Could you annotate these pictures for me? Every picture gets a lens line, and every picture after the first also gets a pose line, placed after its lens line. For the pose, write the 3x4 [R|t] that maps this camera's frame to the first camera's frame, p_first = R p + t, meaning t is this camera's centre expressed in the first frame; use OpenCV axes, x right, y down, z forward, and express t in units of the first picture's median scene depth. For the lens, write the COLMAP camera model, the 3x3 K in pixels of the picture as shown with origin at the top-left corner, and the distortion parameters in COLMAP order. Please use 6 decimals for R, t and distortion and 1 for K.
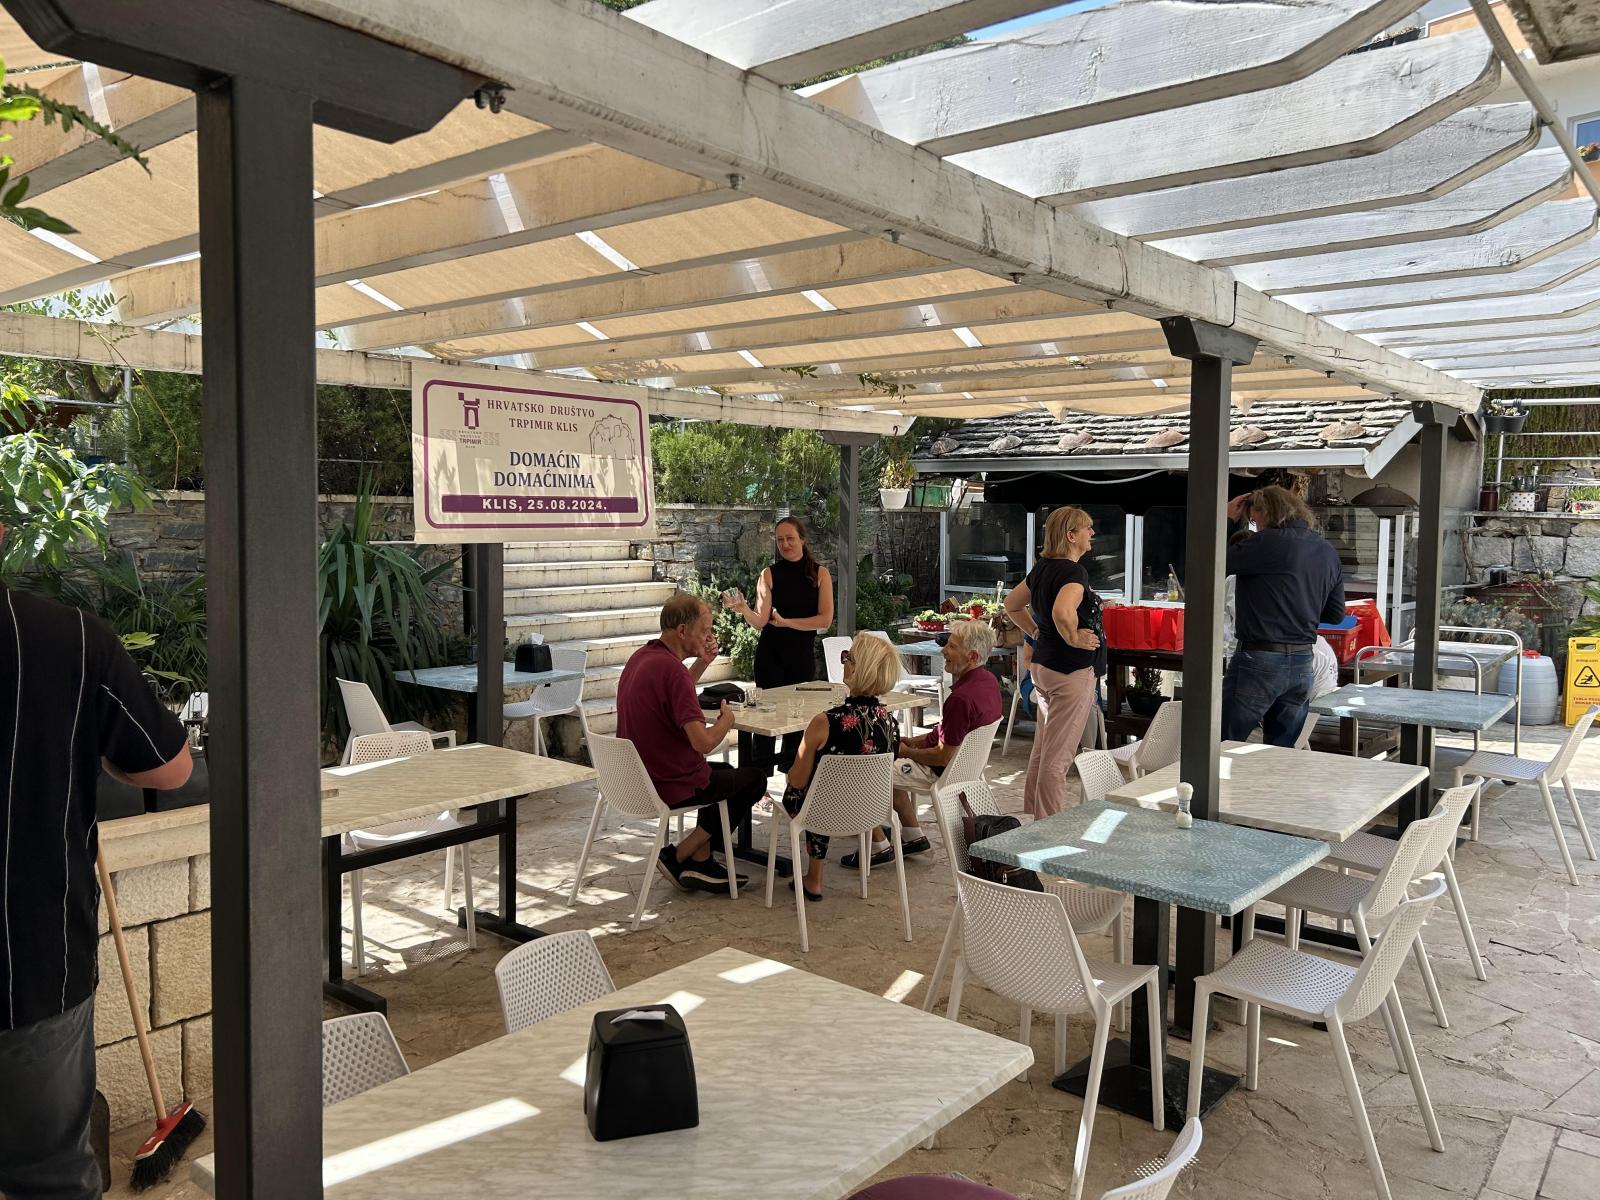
lens RADIAL K [[1200.2, 0, 814.3], [0, 1200.2, 594.2], [0, 0, 1]] dist [0.066017, -0.071757]
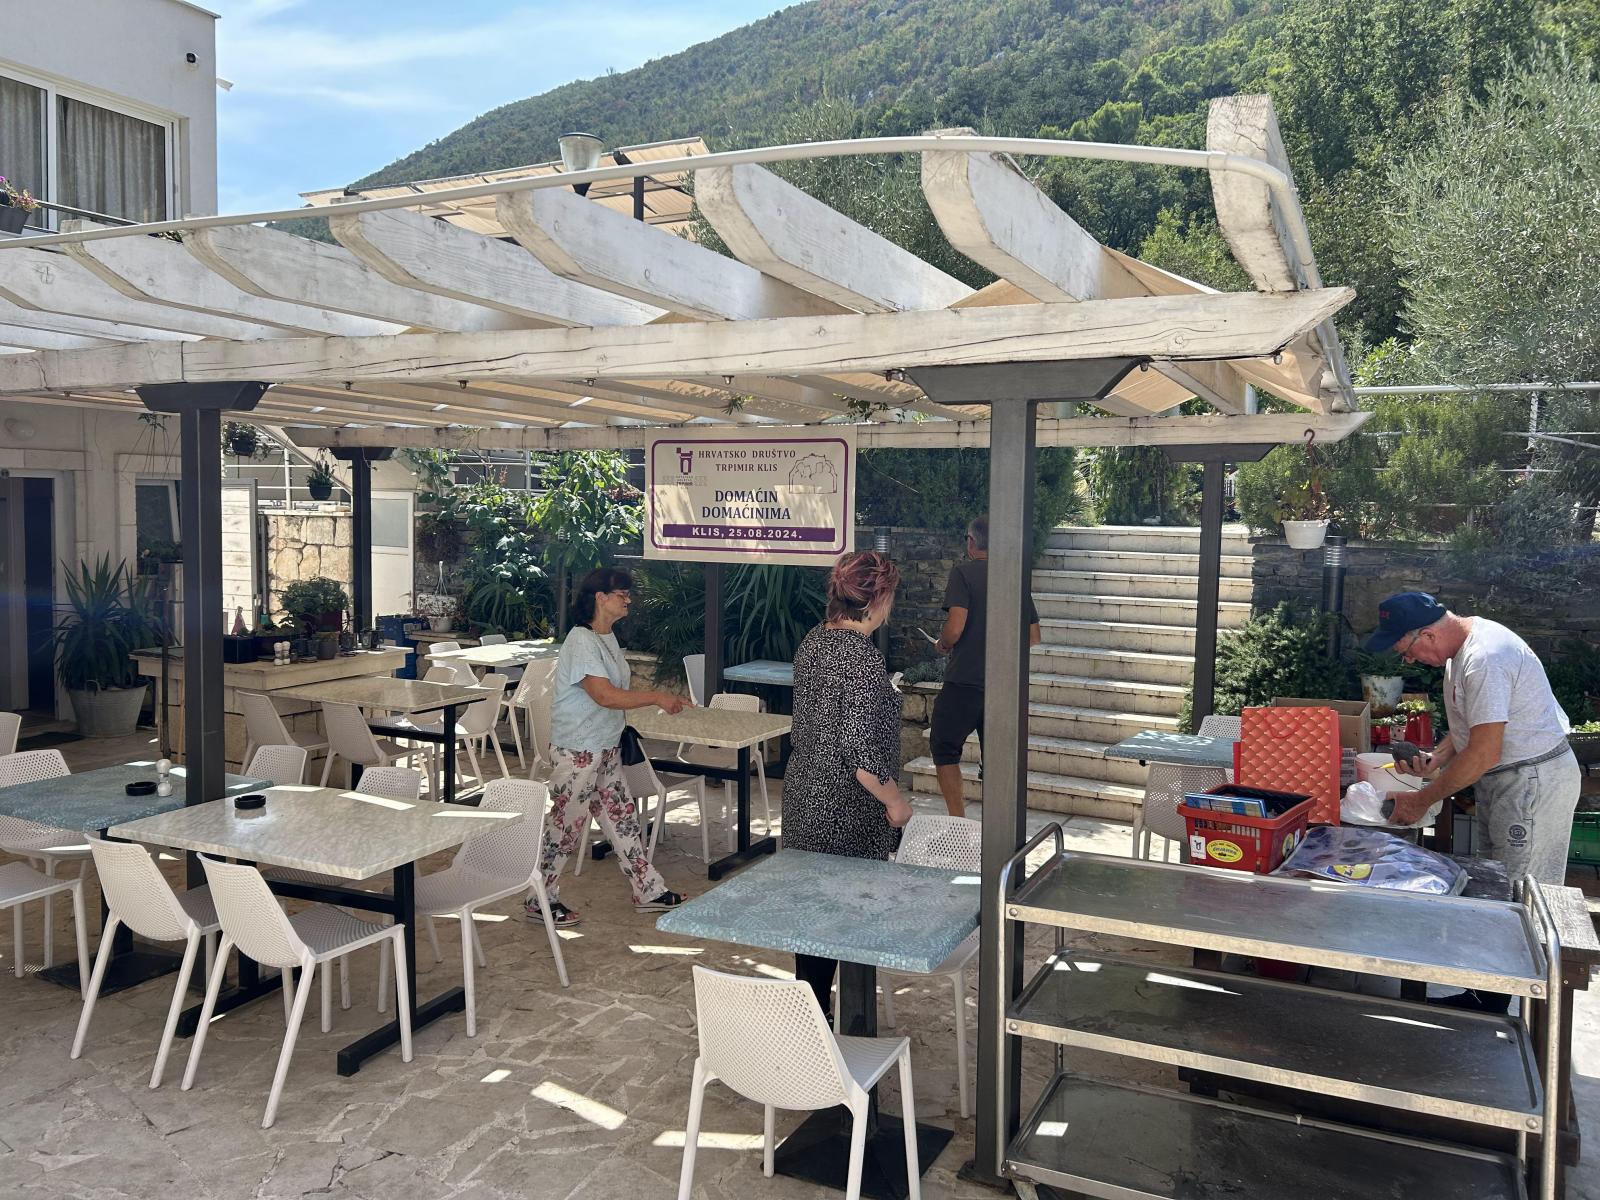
lens RADIAL K [[1200.2, 0, 787.6], [0, 1200.2, 603.9], [0, 0, 1]] dist [0.066017, -0.071757]
pose [[0.221563, 0.072626, -0.972438, 1.004214], [-0.086690, 0.994741, 0.054540, -0.076163], [0.971285, 0.072216, 0.226694, 0.806569]]
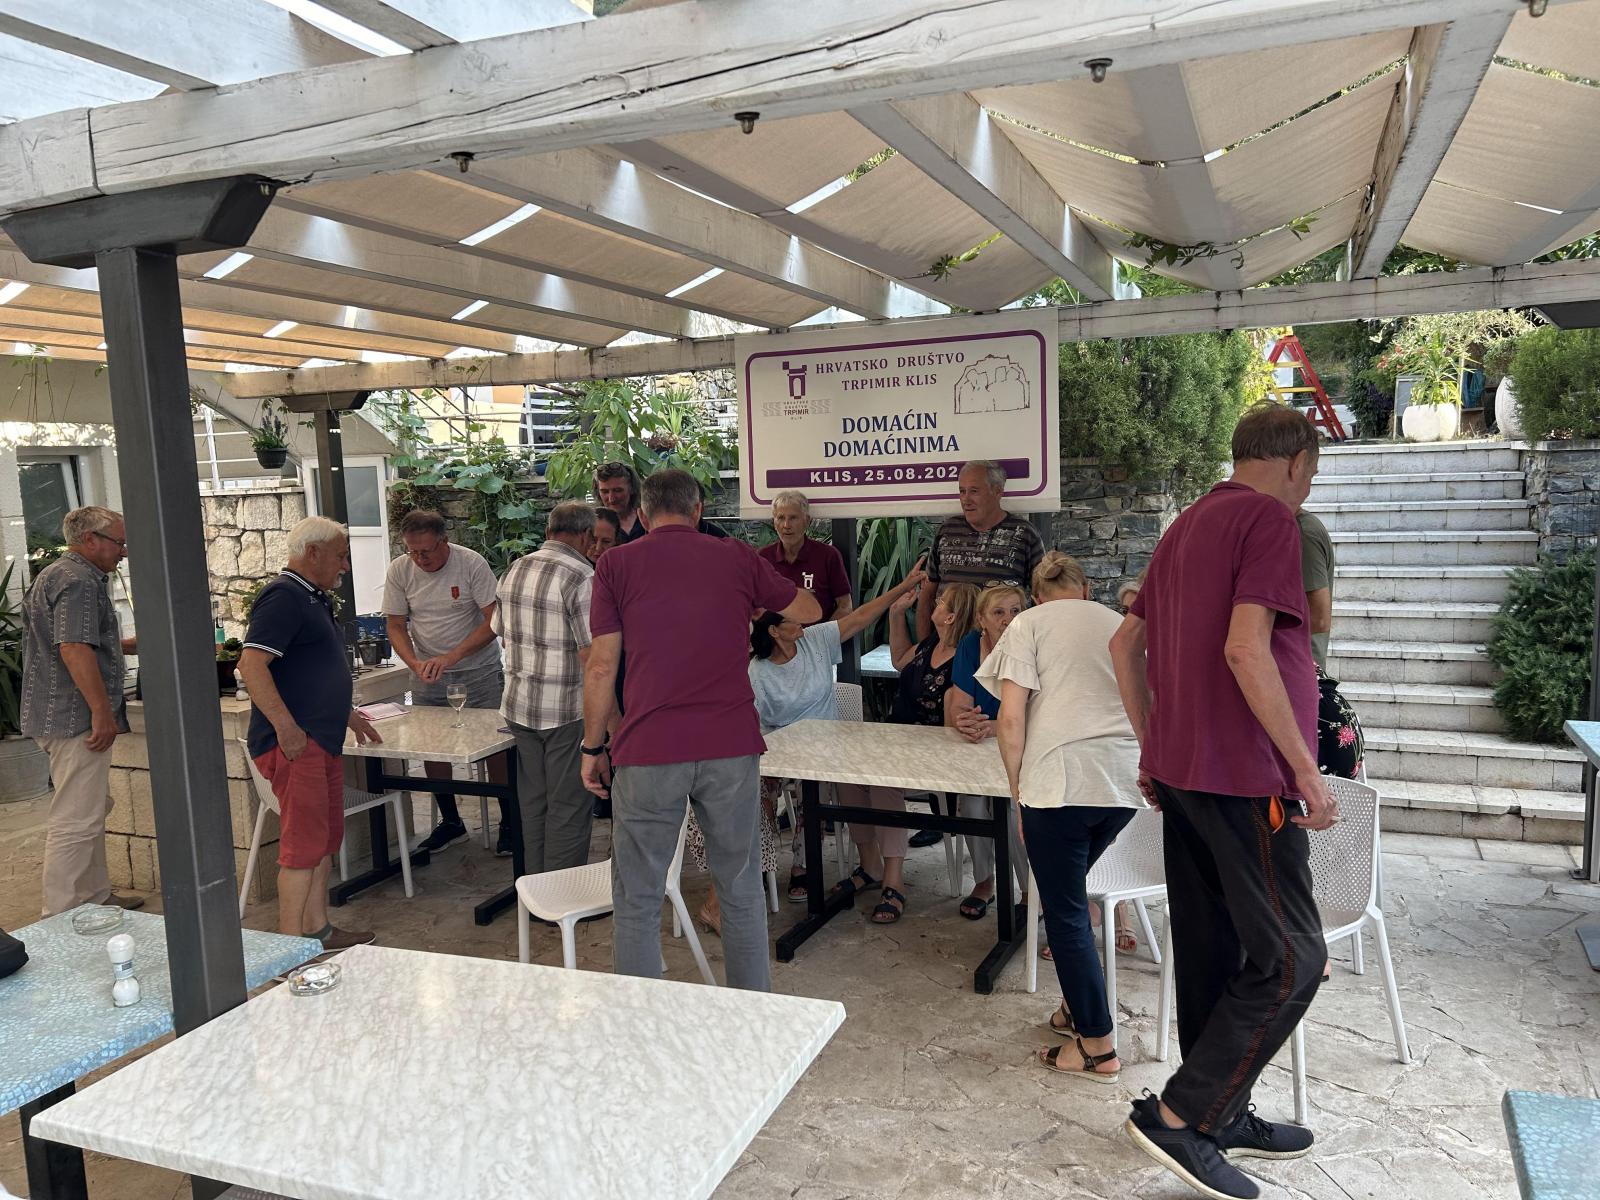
lens RADIAL K [[1200.2, 0, 763.5], [0, 1200.2, 629.4], [0, 0, 1]] dist [0.066017, -0.071757]
pose [[0.272690, 0.109069, -0.955900, 0.620463], [-0.027777, 0.994032, 0.105496, -0.054602], [0.961701, -0.002215, 0.274092, 0.702125]]
